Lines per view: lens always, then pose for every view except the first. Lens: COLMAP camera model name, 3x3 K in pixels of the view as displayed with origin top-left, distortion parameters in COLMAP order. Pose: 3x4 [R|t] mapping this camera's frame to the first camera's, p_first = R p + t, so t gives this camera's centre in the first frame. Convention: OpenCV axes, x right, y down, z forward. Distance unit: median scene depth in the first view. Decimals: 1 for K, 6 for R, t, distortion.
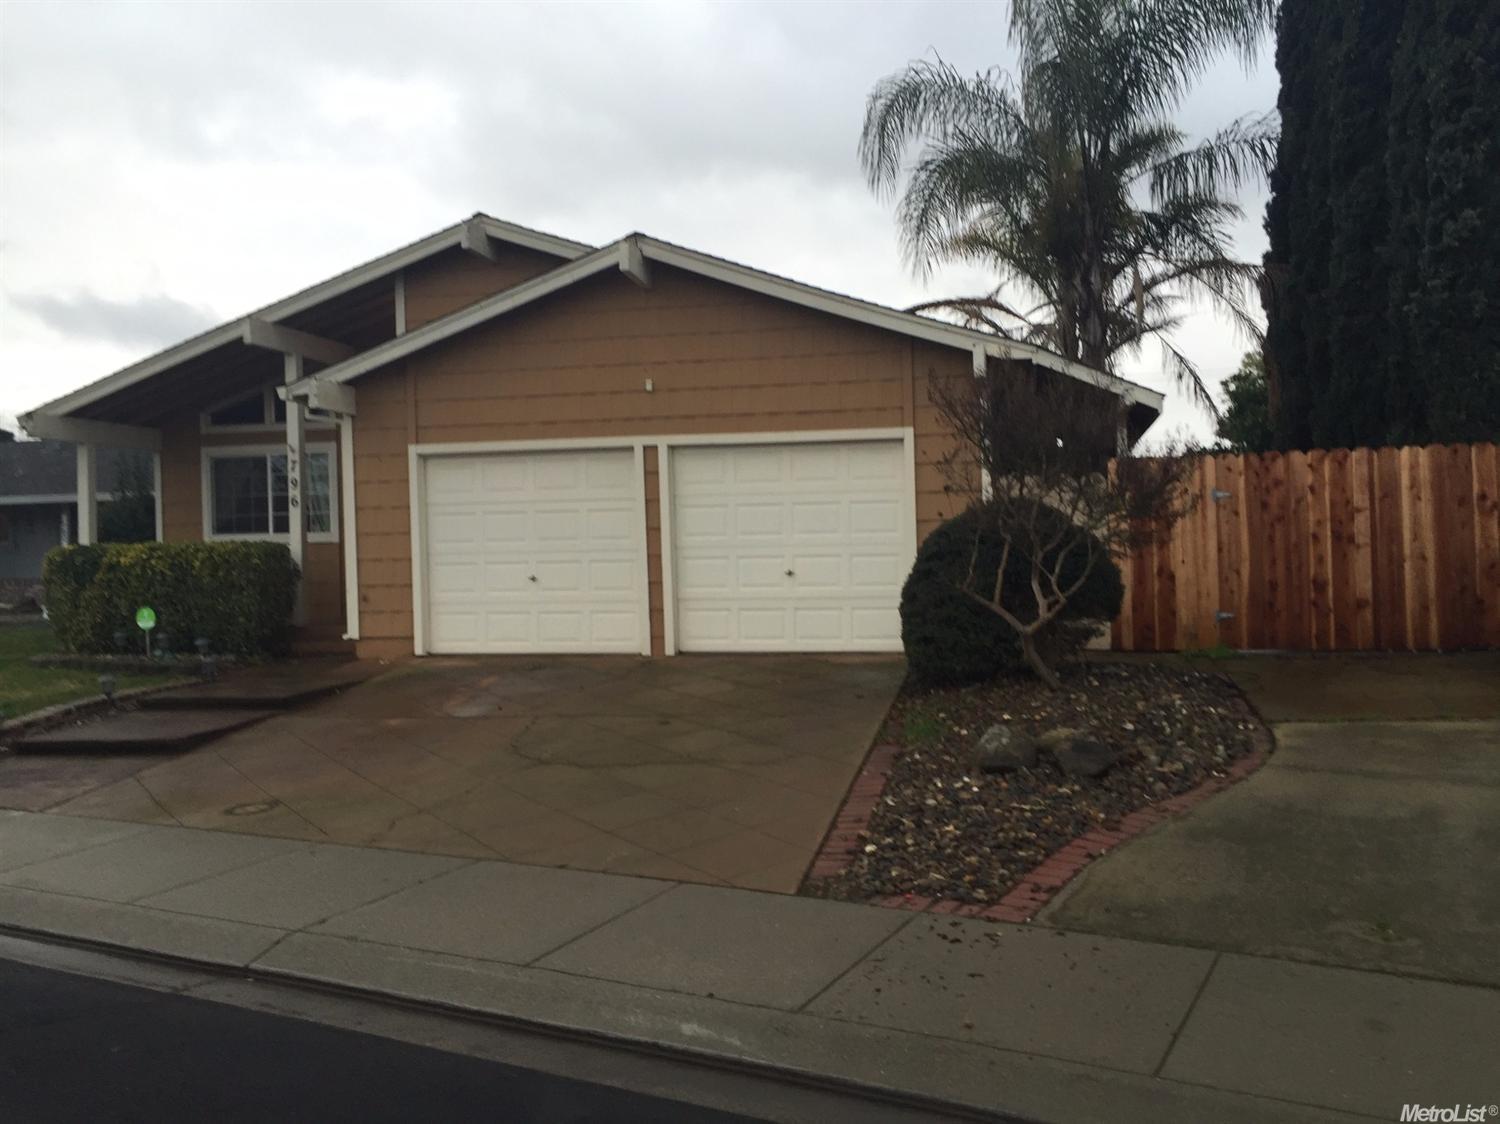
lens RADIAL K [[1288.5, 0, 749.8], [0, 1288.5, 561.3], [0, 0, 1]] dist [0.068759, -0.062039]
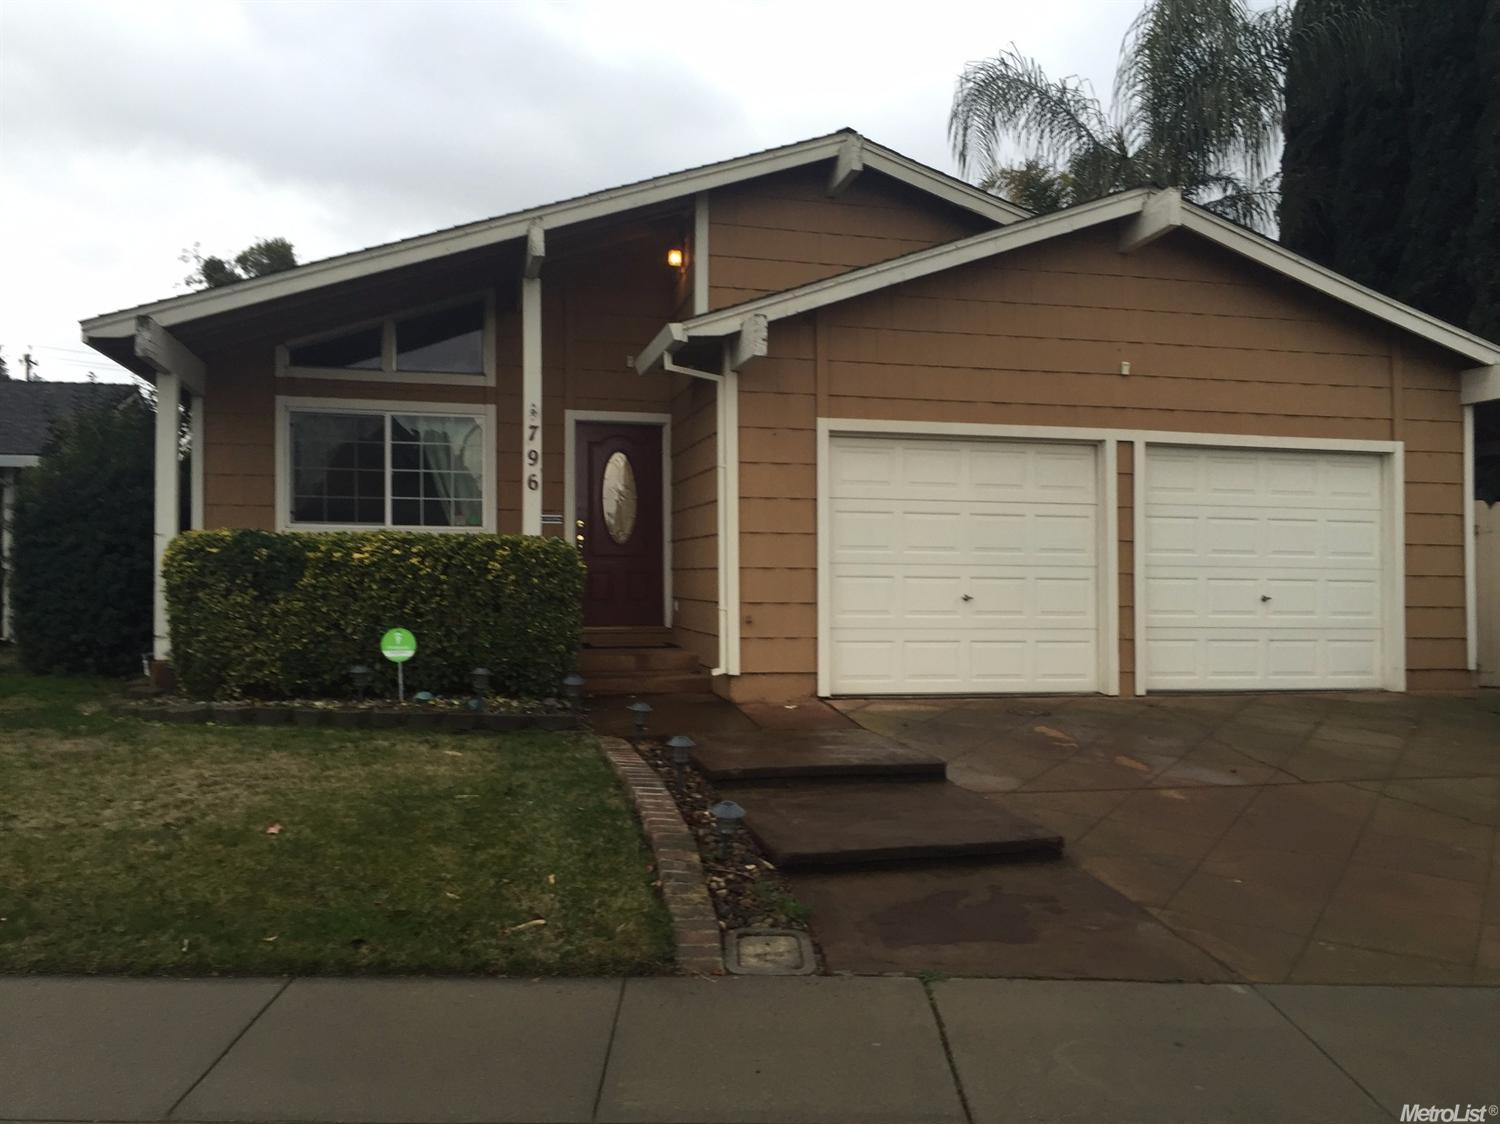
lens RADIAL K [[1288.5, 0, 749.1], [0, 1288.5, 559.3], [0, 0, 1]] dist [0.068759, -0.062039]
pose [[0.898736, 0.034031, 0.437168, -0.625131], [-0.026008, 0.999366, -0.024328, 0.011958], [-0.437719, 0.010495, 0.899051, 0.342708]]
